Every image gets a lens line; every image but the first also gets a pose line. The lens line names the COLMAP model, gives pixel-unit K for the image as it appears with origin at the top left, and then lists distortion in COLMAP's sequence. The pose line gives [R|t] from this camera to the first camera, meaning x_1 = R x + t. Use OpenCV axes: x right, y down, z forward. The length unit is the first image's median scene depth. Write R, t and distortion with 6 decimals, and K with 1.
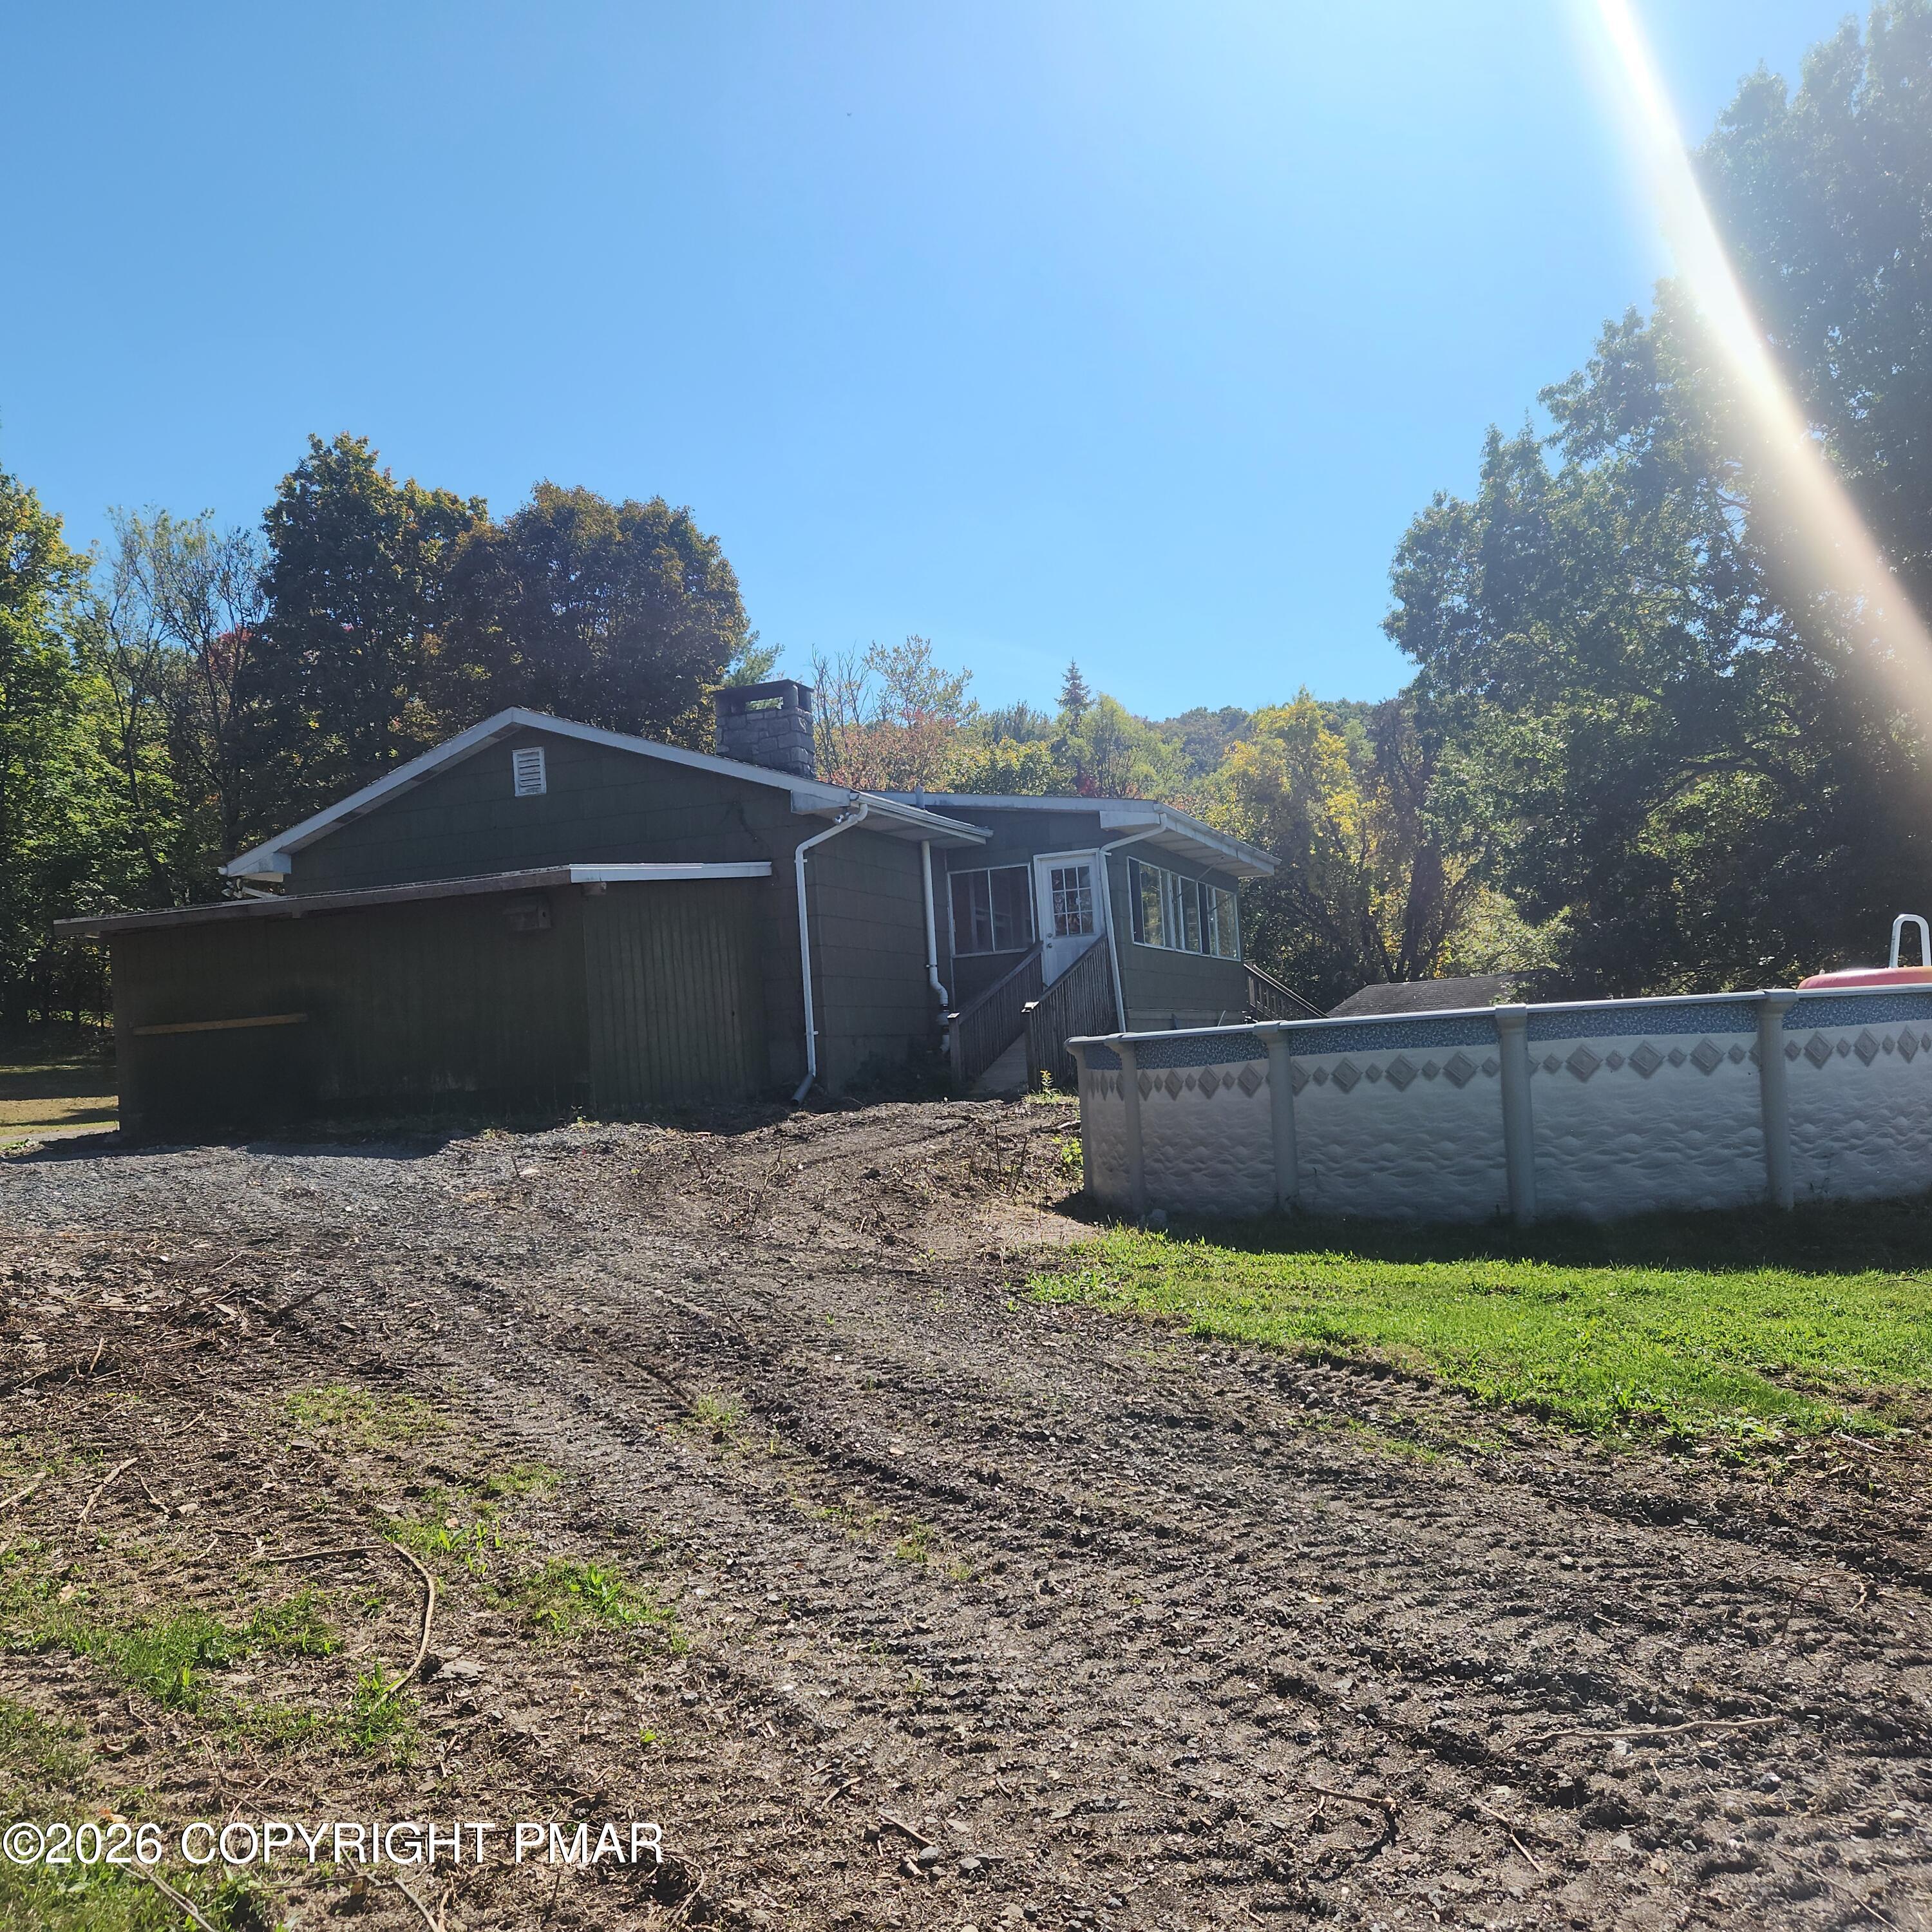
lens RADIAL K [[1716.9, 0, 956.9], [0, 1716.9, 966.1], [0, 0, 1]] dist [0.115223, -0.123290]
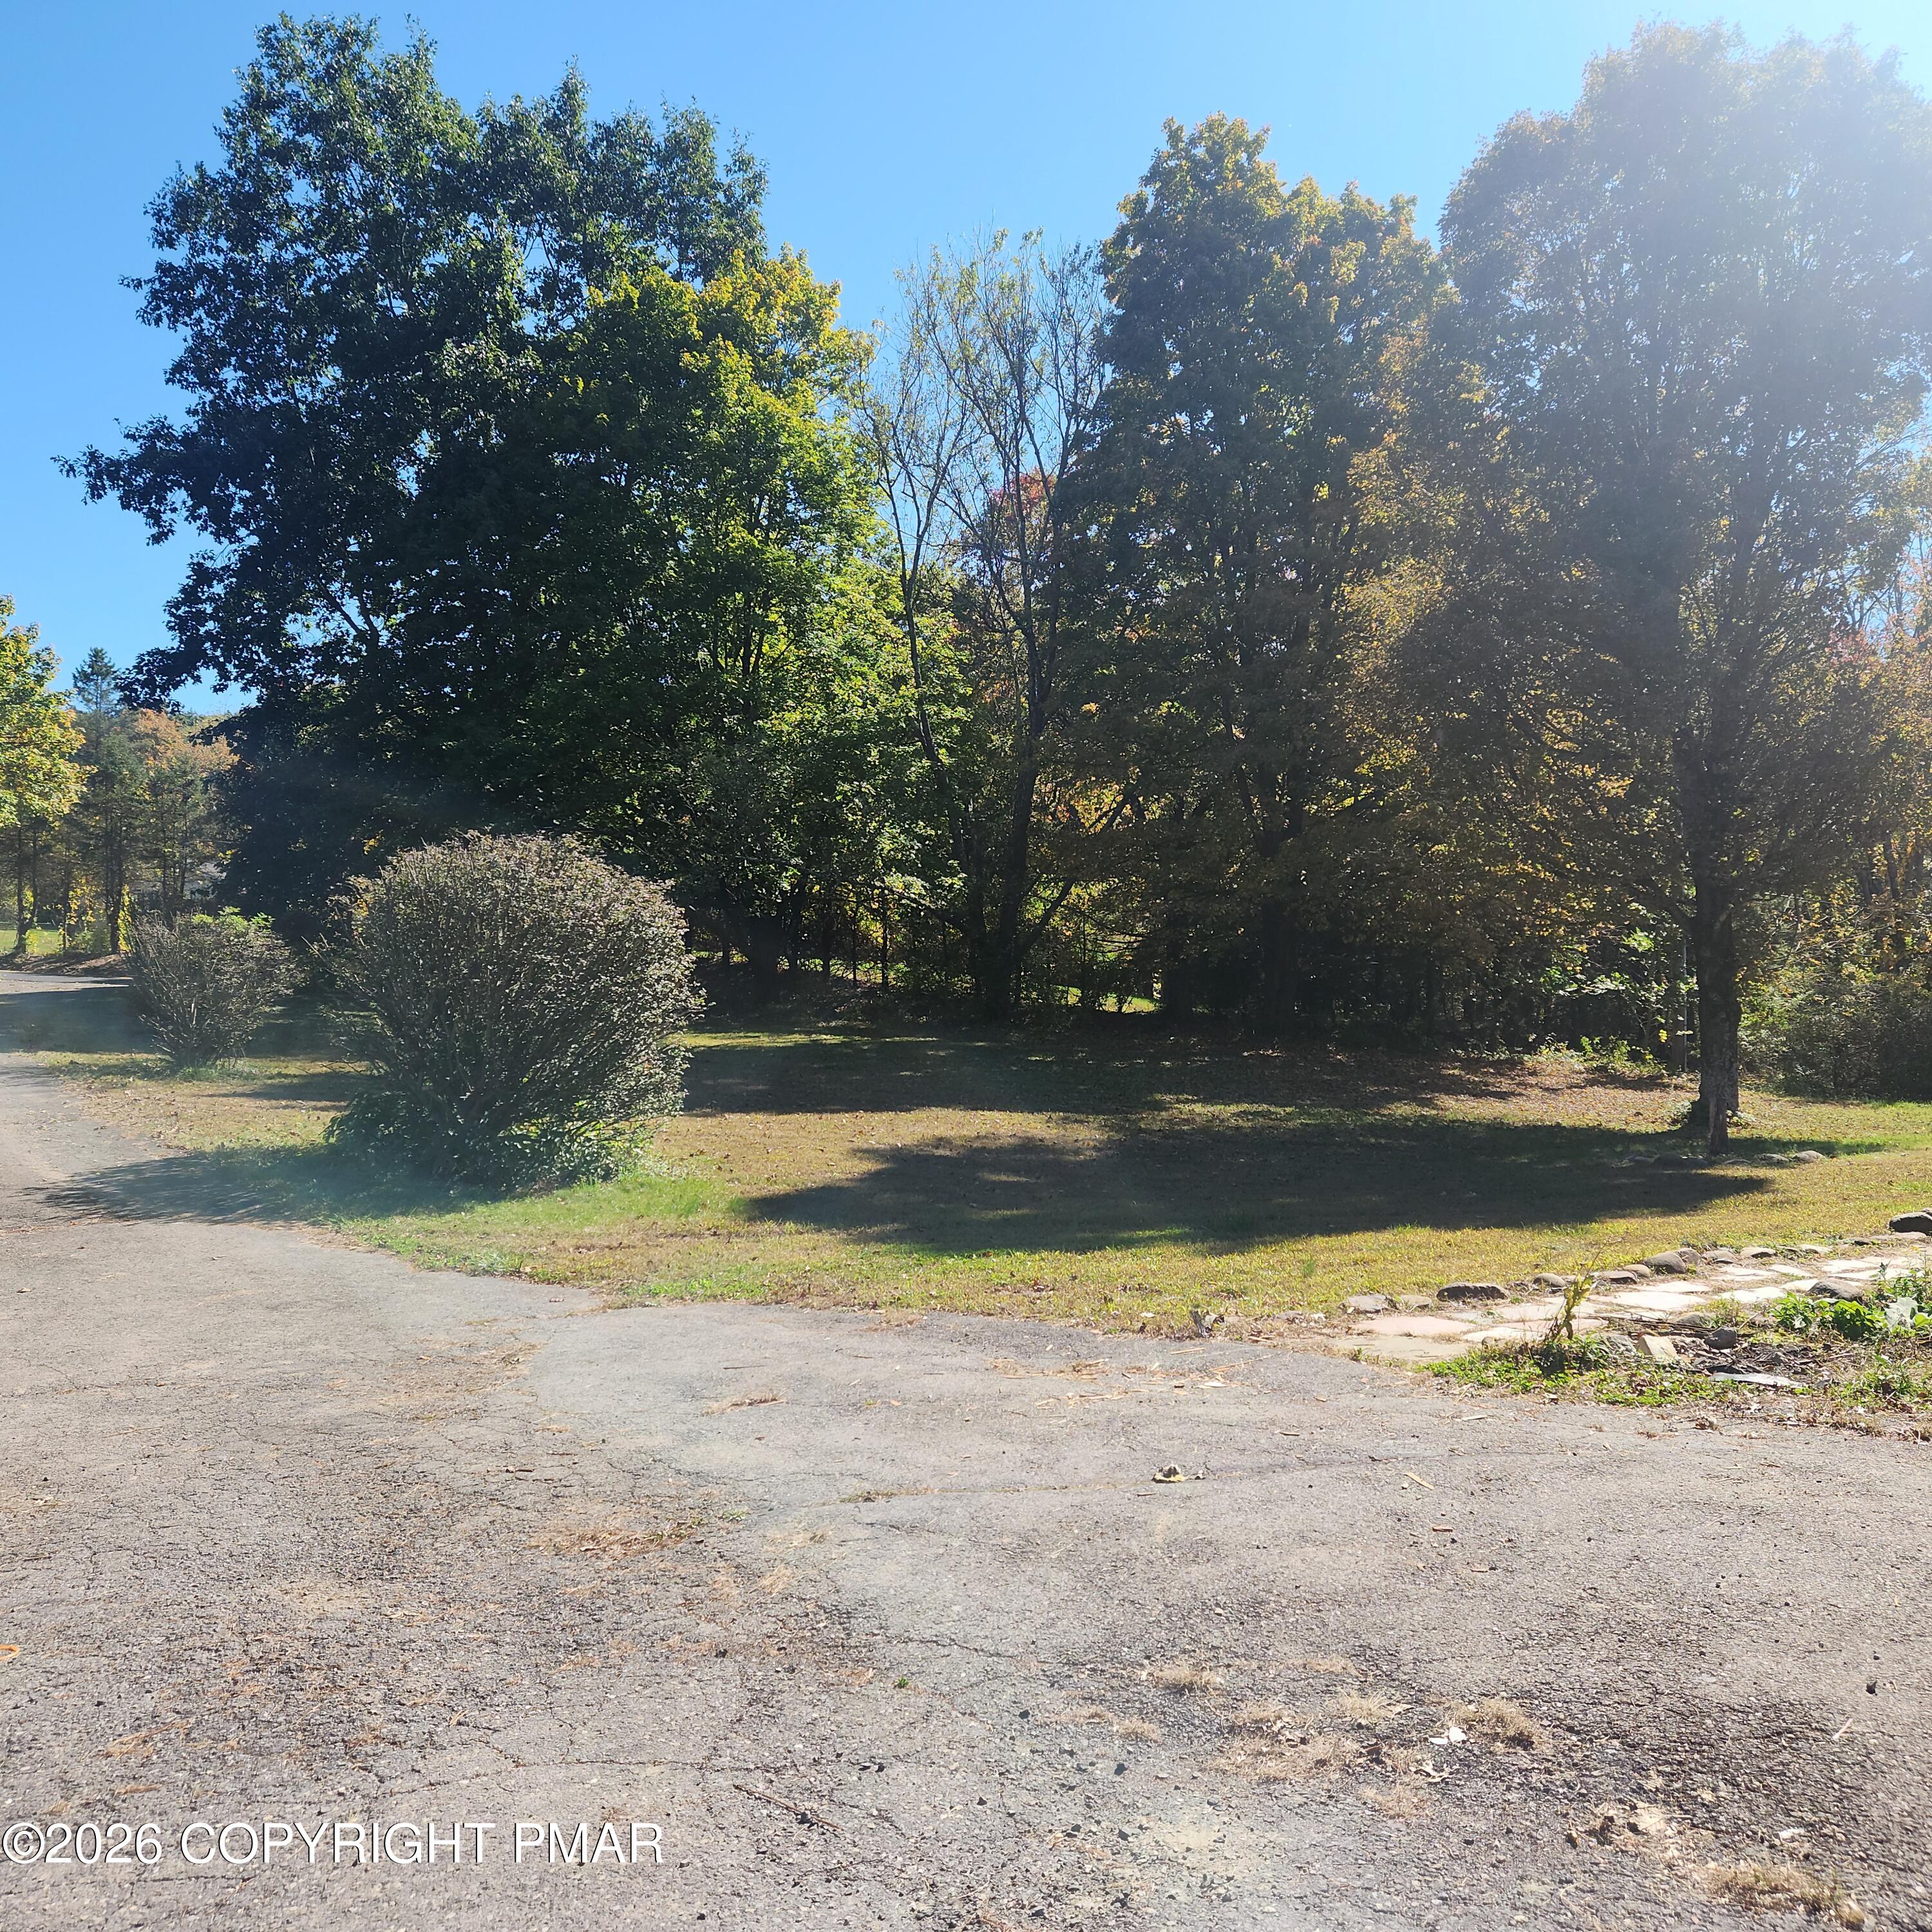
lens RADIAL K [[1716.9, 0, 956.9], [0, 1716.9, 966.1], [0, 0, 1]] dist [0.115223, -0.123290]
pose [[0.926309, 0.038494, -0.374794, -0.180671], [-0.031895, 0.999208, 0.023797, 0.009105], [0.375413, -0.010089, 0.926803, 0.341106]]
